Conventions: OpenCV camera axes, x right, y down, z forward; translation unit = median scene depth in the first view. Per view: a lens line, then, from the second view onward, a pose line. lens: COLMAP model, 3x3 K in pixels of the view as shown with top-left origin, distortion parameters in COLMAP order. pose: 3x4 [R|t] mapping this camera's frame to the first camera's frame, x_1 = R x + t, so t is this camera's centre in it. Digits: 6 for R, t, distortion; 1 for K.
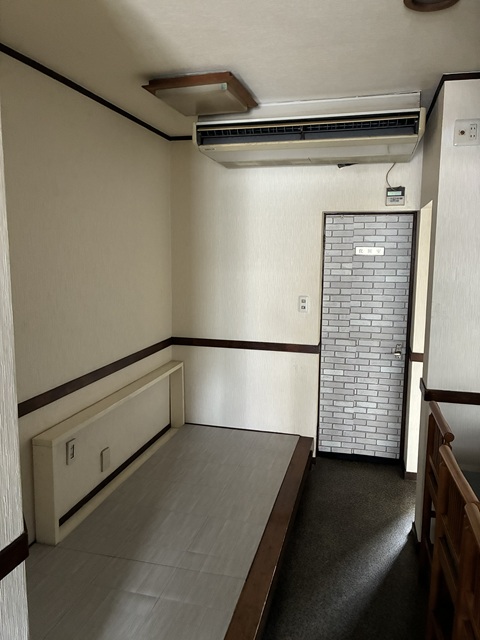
lens RADIAL K [[481.0, 0, 240.0], [0, 481.0, 320.0], [0, 0, 1]] dist [0.006595, 0.005617]
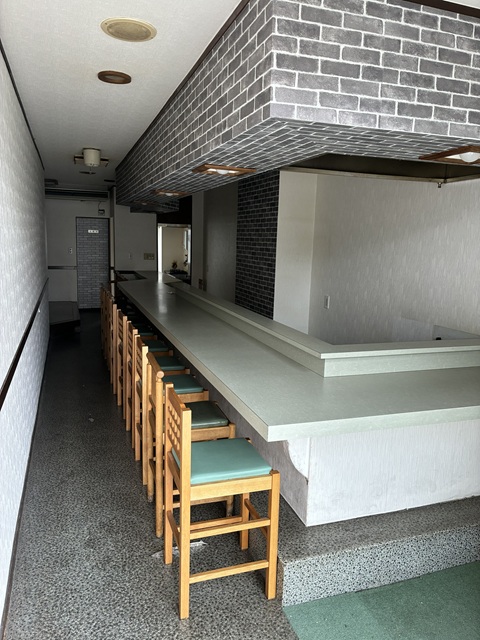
lens RADIAL K [[481.0, 0, 240.0], [0, 481.0, 320.0], [0, 0, 1]] dist [0.006595, 0.005617]
pose [[0.823956, -0.076445, 0.561474, -0.629588], [0.056143, 0.996996, 0.053352, 0.264029], [-0.563866, -0.012436, 0.825773, -1.768491]]
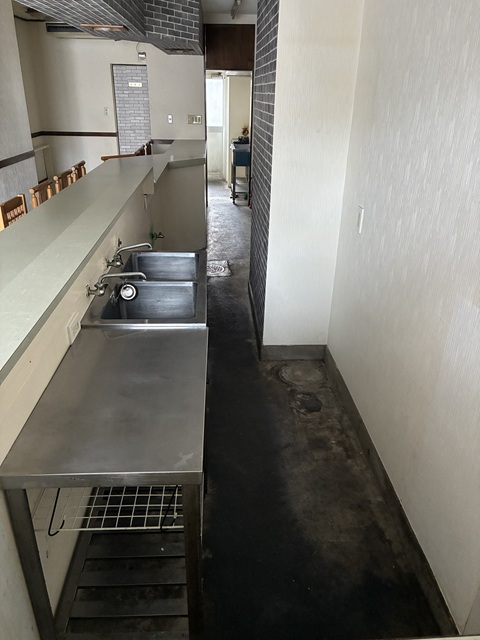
lens RADIAL K [[481.0, 0, 240.0], [0, 481.0, 320.0], [0, 0, 1]] dist [0.006595, 0.005617]
pose [[0.949713, -0.122739, 0.288063, -0.035886], [0.031409, 0.952674, 0.302367, 0.222395], [-0.311542, -0.278114, 0.908622, -1.396772]]
